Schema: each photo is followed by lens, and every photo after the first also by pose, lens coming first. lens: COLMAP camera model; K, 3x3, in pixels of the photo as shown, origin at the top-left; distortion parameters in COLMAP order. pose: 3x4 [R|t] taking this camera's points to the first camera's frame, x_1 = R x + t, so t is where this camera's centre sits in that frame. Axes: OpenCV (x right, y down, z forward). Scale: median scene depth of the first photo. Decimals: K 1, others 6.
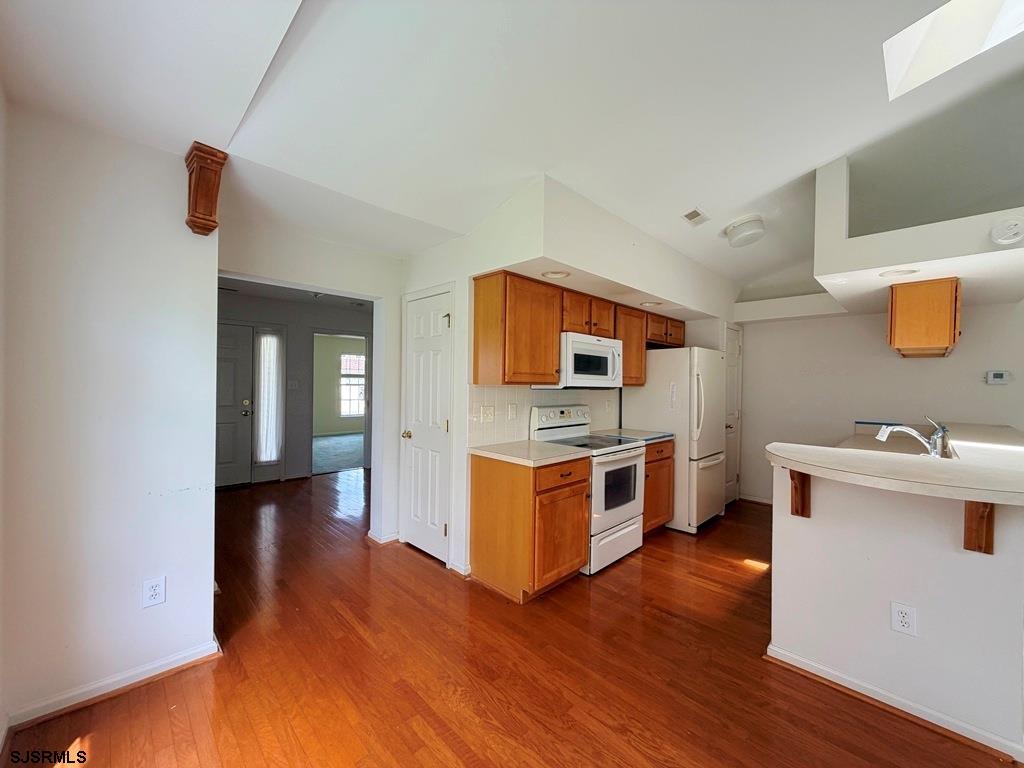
lens RADIAL K [[407.3, 0, 510.5], [0, 407.3, 384.1], [0, 0, 1]] dist [0.000451, 0.000205]
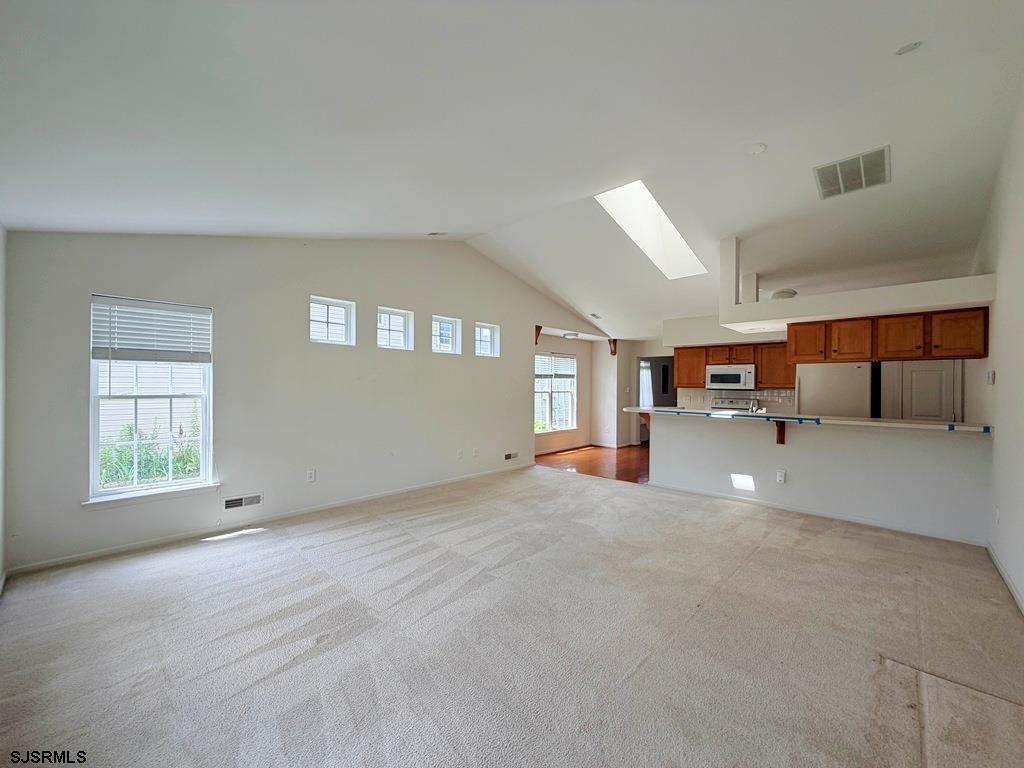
lens RADIAL K [[407.3, 0, 513.0], [0, 407.3, 386.9], [0, 0, 1]] dist [0.000451, 0.000205]
pose [[0.035907, -0.008796, -0.999316, 2.209342], [-0.013513, 0.999866, -0.009286, 0.030020], [0.999264, 0.013837, 0.035784, -0.177706]]
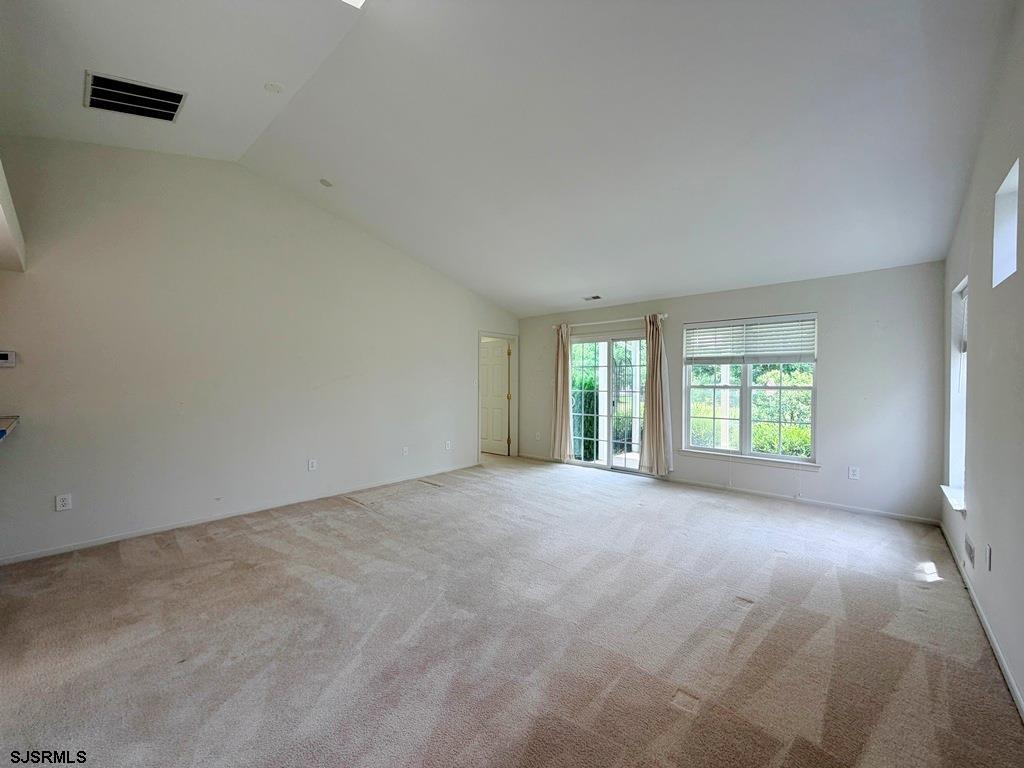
lens RADIAL K [[407.3, 0, 509.9], [0, 407.3, 382.0], [0, 0, 1]] dist [0.000451, 0.000205]
pose [[-0.047003, -0.021095, 0.998672, 0.327226], [0.001597, 0.999774, 0.021194, 0.015468], [-0.998893, 0.002591, -0.046959, 0.016070]]
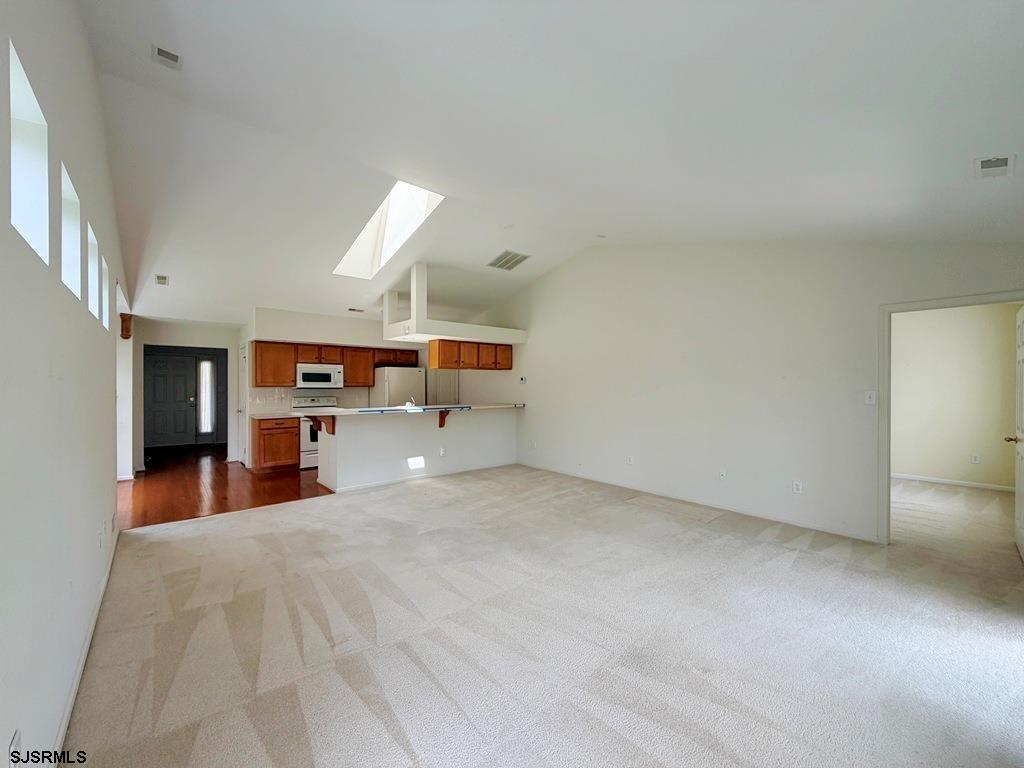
lens RADIAL K [[407.3, 0, 508.7], [0, 407.3, 386.0], [0, 0, 1]] dist [0.000451, 0.000205]
pose [[0.997459, -0.013013, -0.070043, 1.320471], [0.012825, 0.999913, -0.003124, 0.017121], [0.070078, 0.002218, 0.997539, -1.053488]]
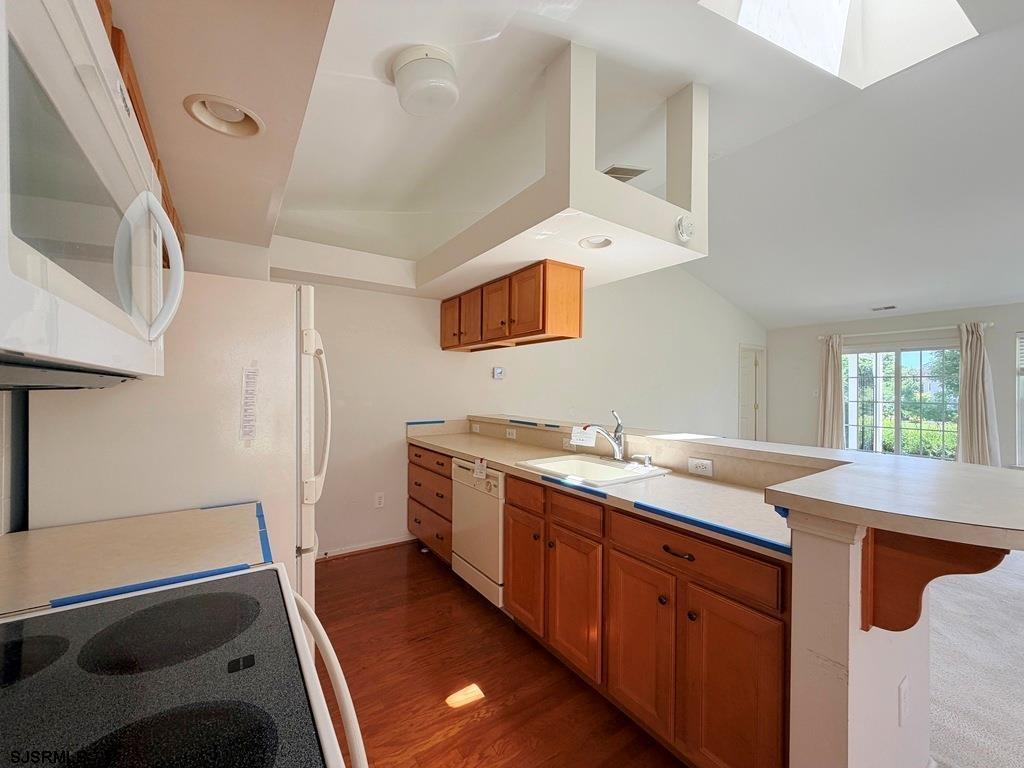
lens RADIAL K [[407.3, 0, 510.6], [0, 407.3, 382.9], [0, 0, 1]] dist [0.000451, 0.000205]
pose [[0.186988, -0.000855, 0.982362, 0.076389], [-0.001719, 0.999998, 0.001197, 0.010592], [-0.982361, -0.001912, 0.186986, 0.787055]]
